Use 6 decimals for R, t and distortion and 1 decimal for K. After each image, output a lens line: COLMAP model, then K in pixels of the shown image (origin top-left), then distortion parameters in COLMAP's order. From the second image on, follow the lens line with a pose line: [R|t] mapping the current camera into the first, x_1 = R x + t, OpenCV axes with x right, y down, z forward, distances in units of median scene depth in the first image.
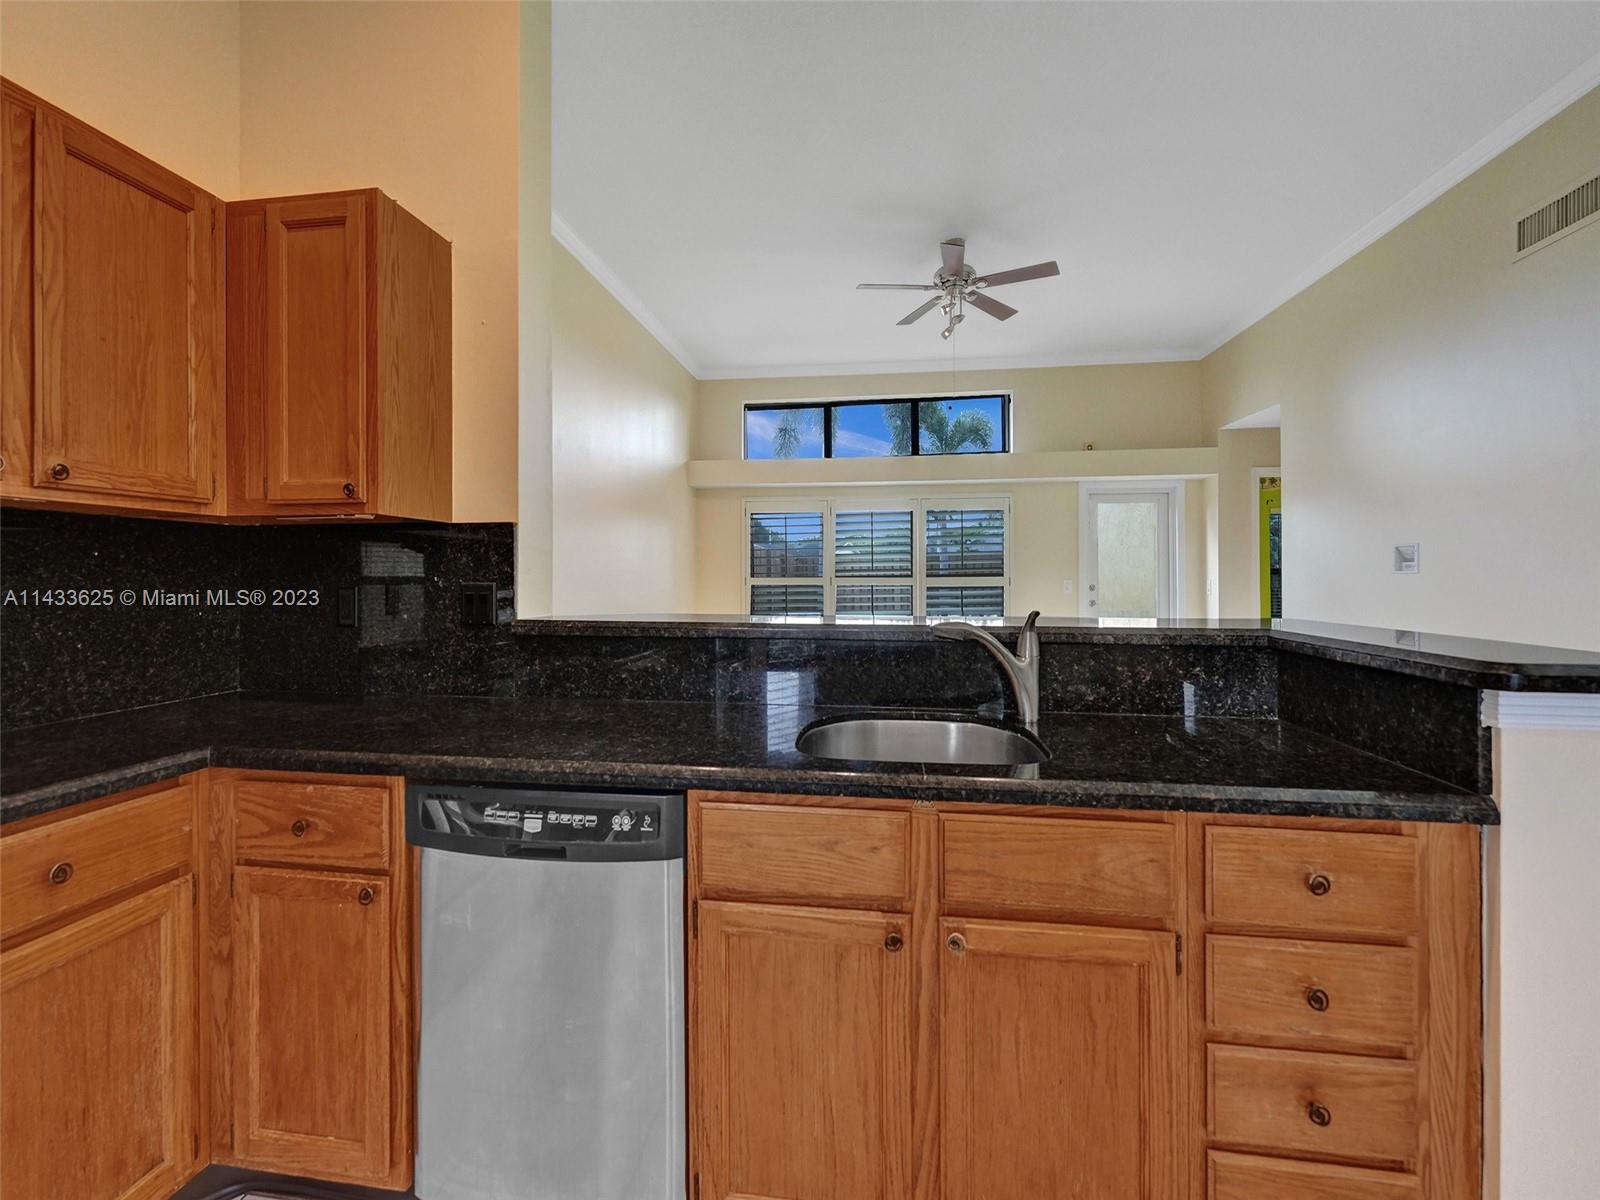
lens RADIAL K [[648.2, 0, 803.5], [0, 648.2, 577.5], [0, 0, 1]] dist [0.001887, 0.000194]
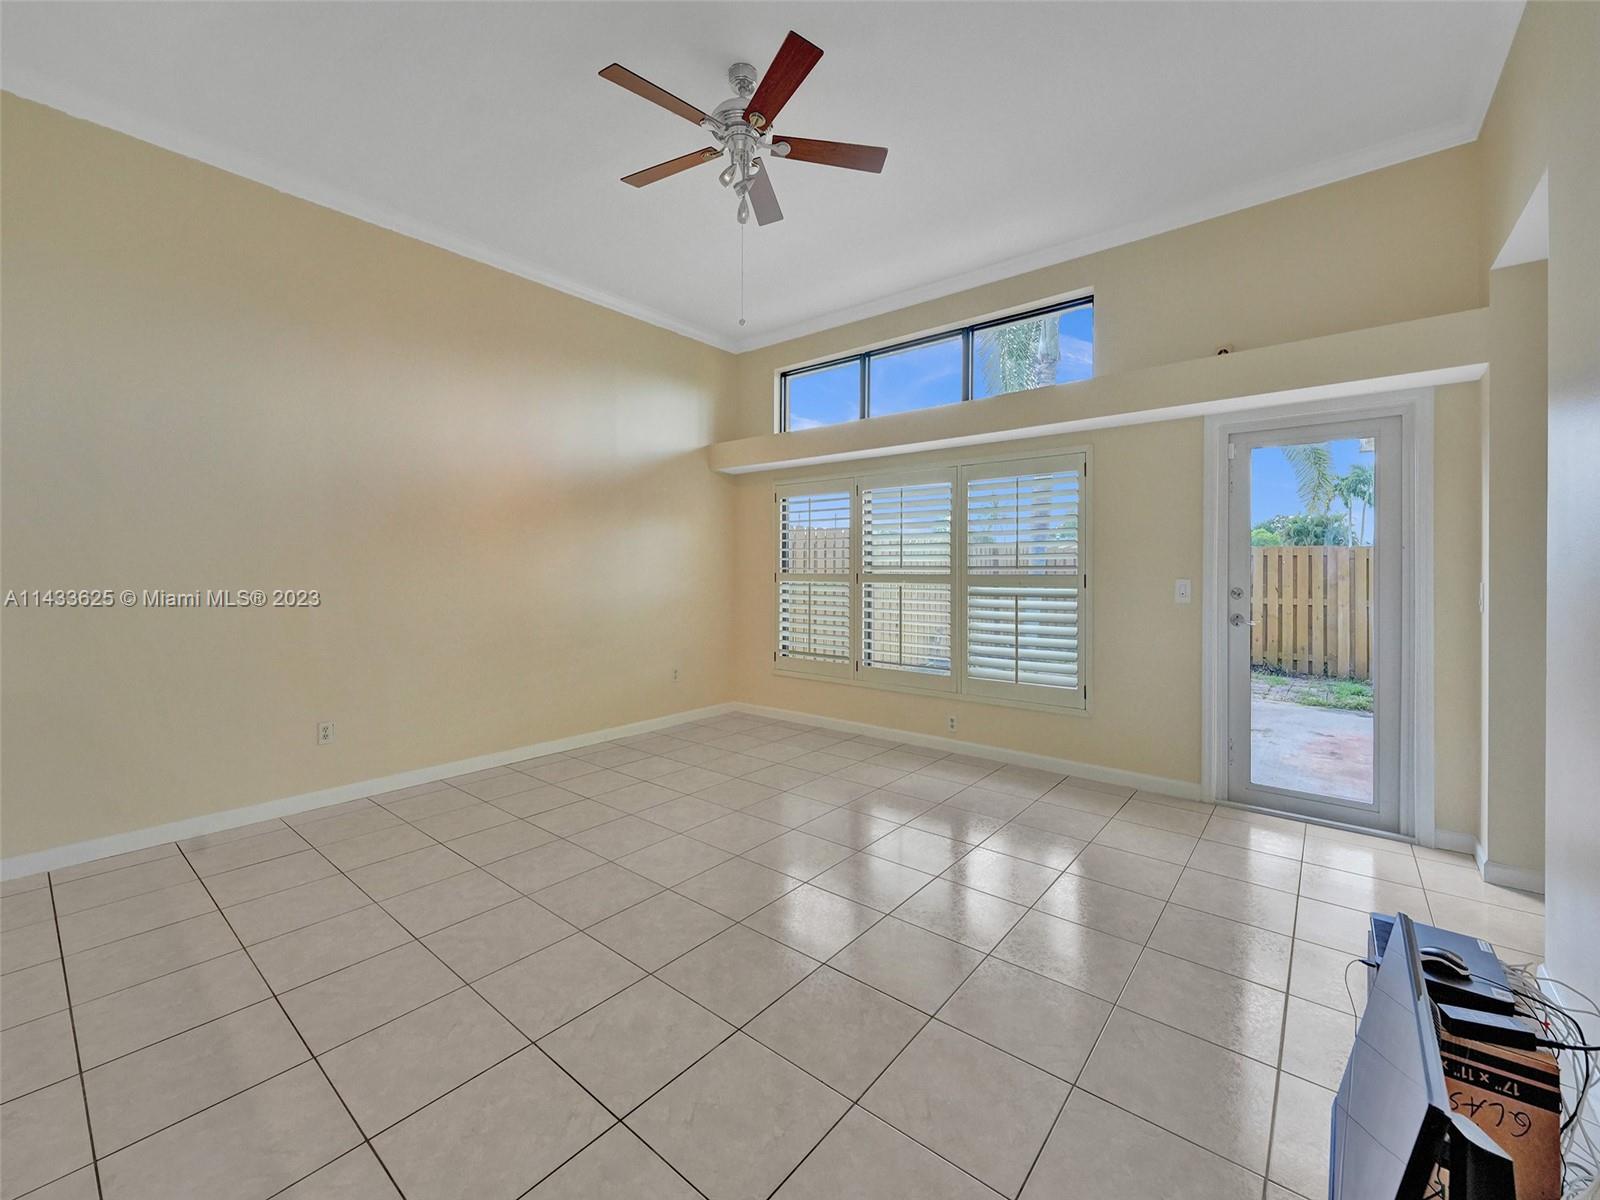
lens RADIAL K [[656.9, 0, 800.7], [0, 656.9, 569.5], [0, 0, 1]] dist [0.000787, -0.000135]
pose [[0.854635, 0.003835, -0.519216, 0.428608], [-0.007560, 0.999959, -0.005058, -0.004311], [0.519175, 0.008248, 0.854628, 0.309569]]
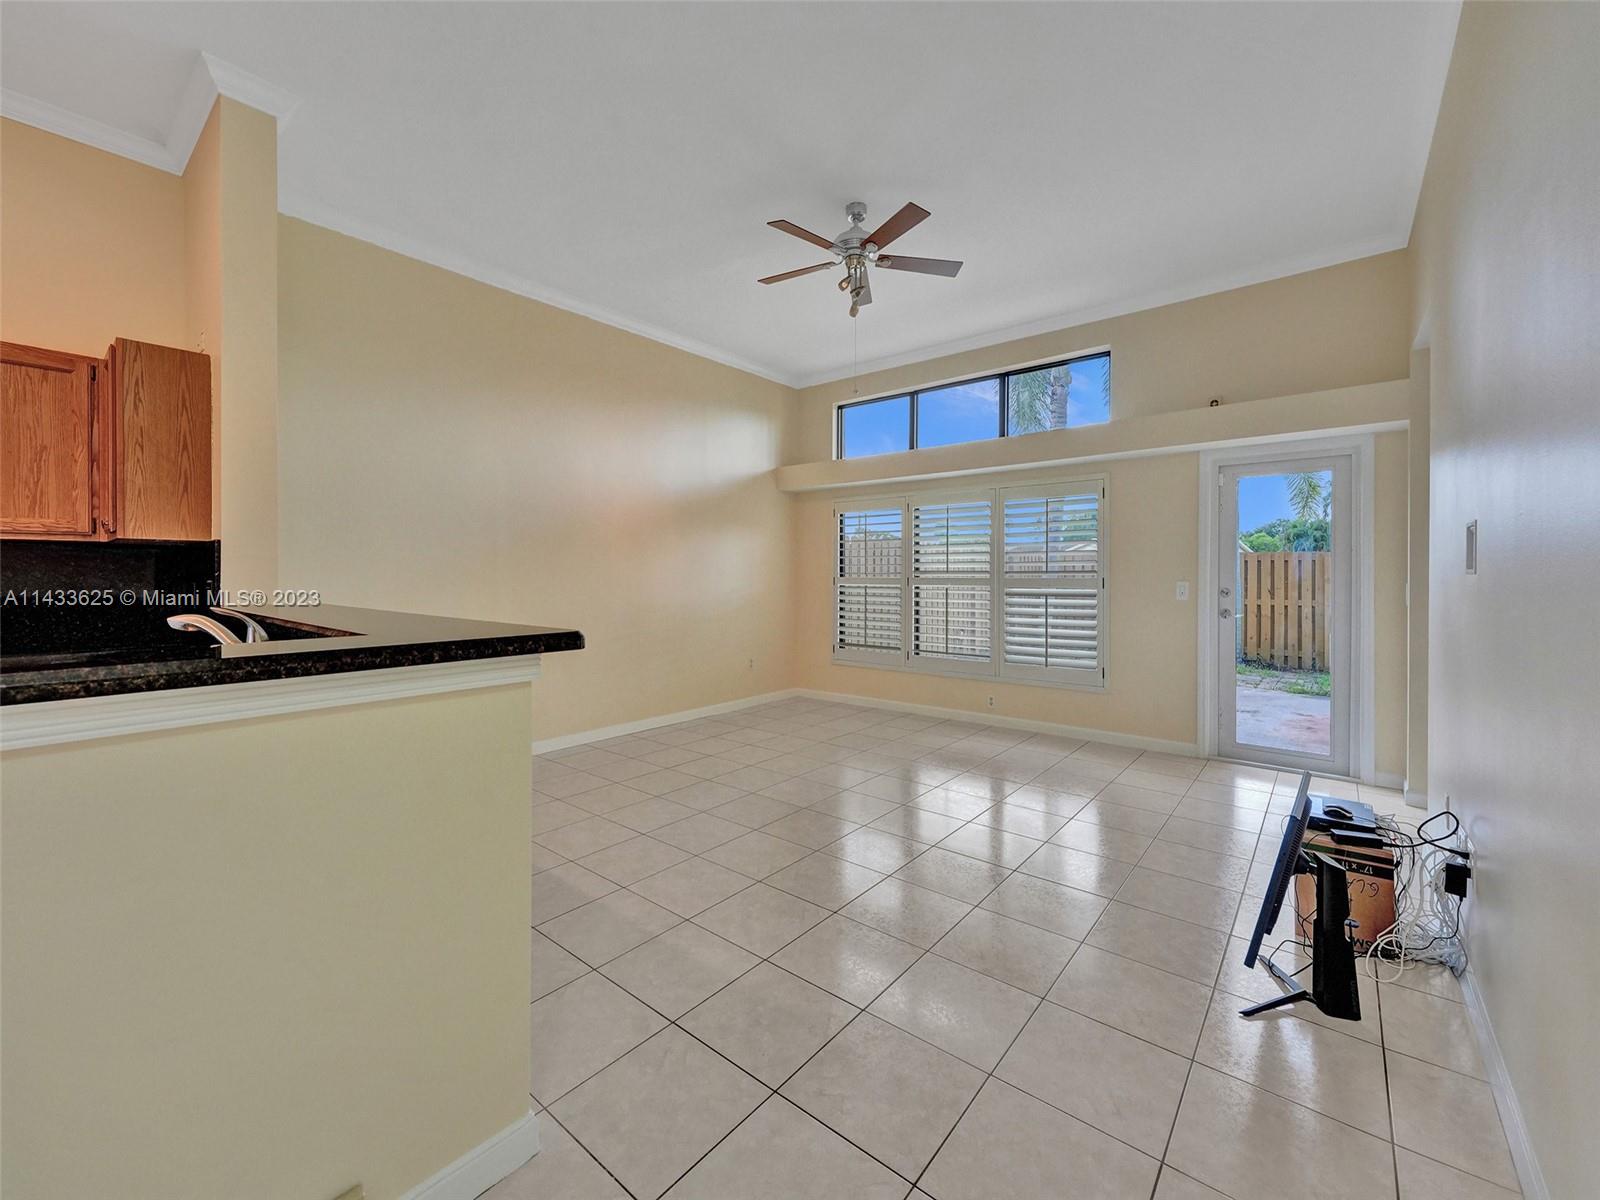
lens RADIAL K [[648.2, 0, 803.5], [0, 648.2, 577.5], [0, 0, 1]] dist [0.001887, 0.000194]
pose [[0.852775, 0.004942, -0.522255, 0.433555], [-0.005632, 0.999984, 0.000267, -0.003320], [0.522248, 0.002713, 0.852790, 0.135322]]
